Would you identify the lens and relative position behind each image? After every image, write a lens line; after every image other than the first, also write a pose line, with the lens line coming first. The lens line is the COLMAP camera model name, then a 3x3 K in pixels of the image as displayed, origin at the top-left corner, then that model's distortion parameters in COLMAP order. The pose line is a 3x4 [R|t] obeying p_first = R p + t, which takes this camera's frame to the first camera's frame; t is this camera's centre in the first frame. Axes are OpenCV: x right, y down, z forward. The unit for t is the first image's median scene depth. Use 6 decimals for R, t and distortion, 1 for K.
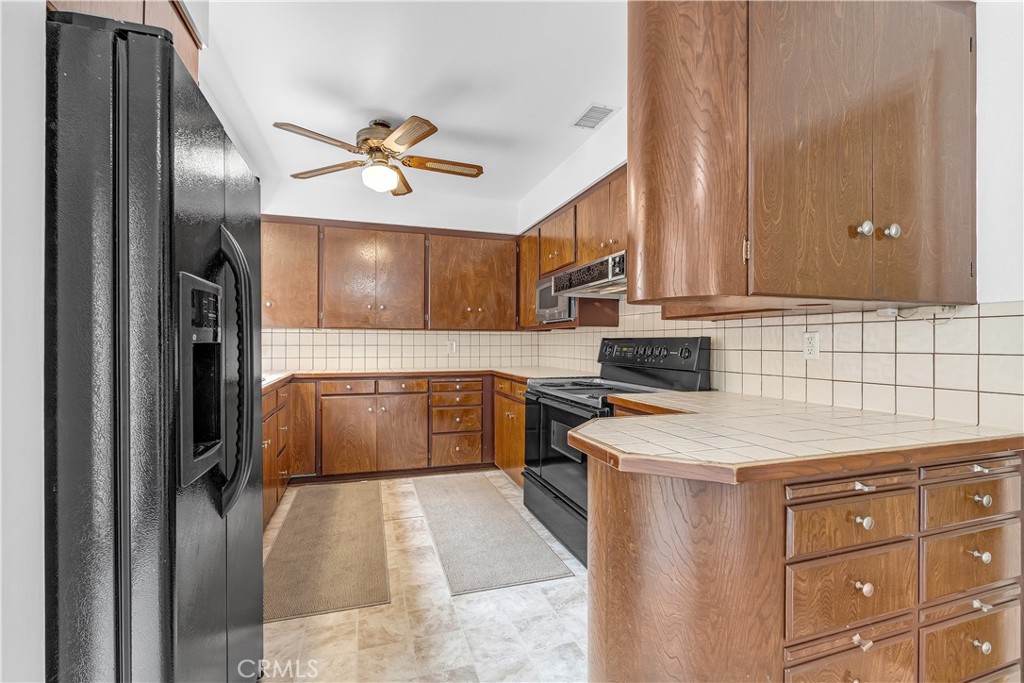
lens RADIAL K [[448.2, 0, 512.0], [0, 448.2, 341.5], [0, 0, 1]] dist [-0.004040, -0.000085]
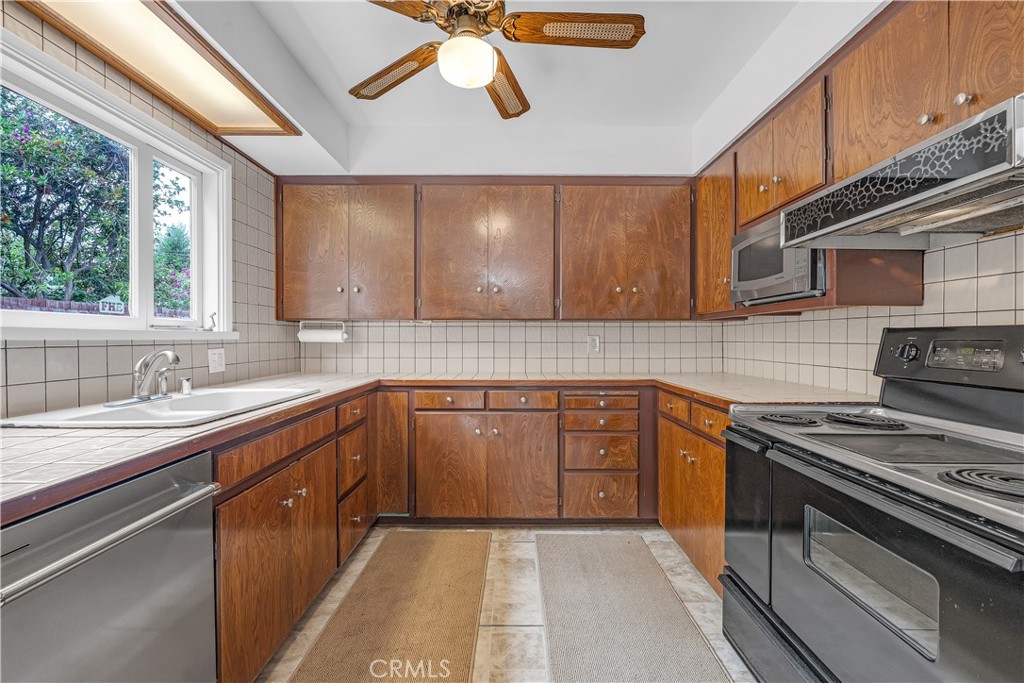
lens RADIAL K [[448.2, 0, 512.0], [0, 448.2, 341.5], [0, 0, 1]] dist [-0.004040, -0.000085]
pose [[0.948120, -0.000713, -0.317913, -0.036948], [0.003529, 0.999959, 0.008282, 0.001794], [0.317894, -0.008975, 0.948084, 0.342577]]
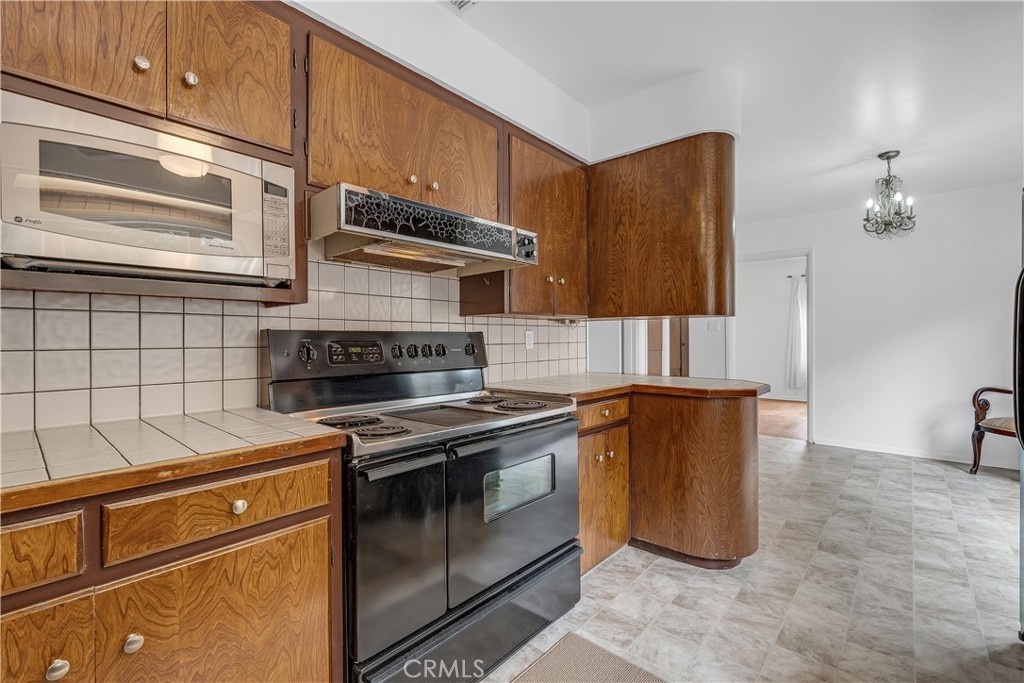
lens RADIAL K [[457.0, 0, 512.3], [0, 457.0, 338.5], [0, 0, 1]] dist [-0.000630, -0.000152]
pose [[-0.504564, 0.000163, 0.863374, -0.313331], [0.002258, 0.999997, 0.001130, 0.001724], [-0.863371, 0.002520, -0.504563, 0.926205]]
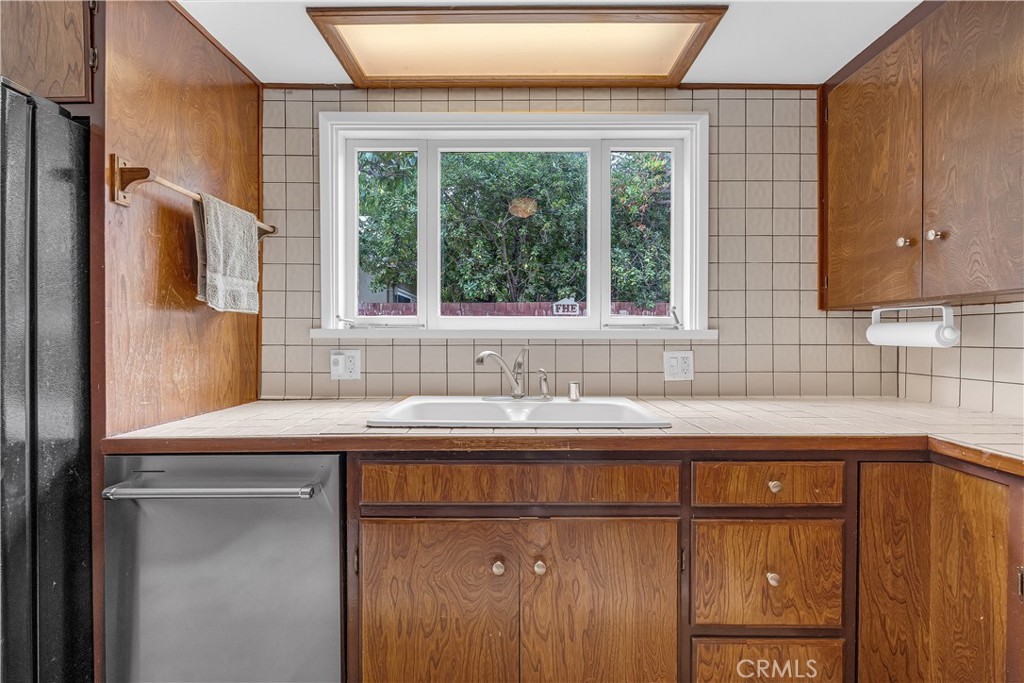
lens RADIAL K [[457.0, 0, 512.3], [0, 457.0, 338.5], [0, 0, 1]] dist [-0.000630, -0.000152]
pose [[-0.313896, 0.002711, -0.949454, -0.080106], [-0.000509, 0.999995, 0.003024, 0.000085], [0.949457, 0.001432, -0.313893, 0.786508]]
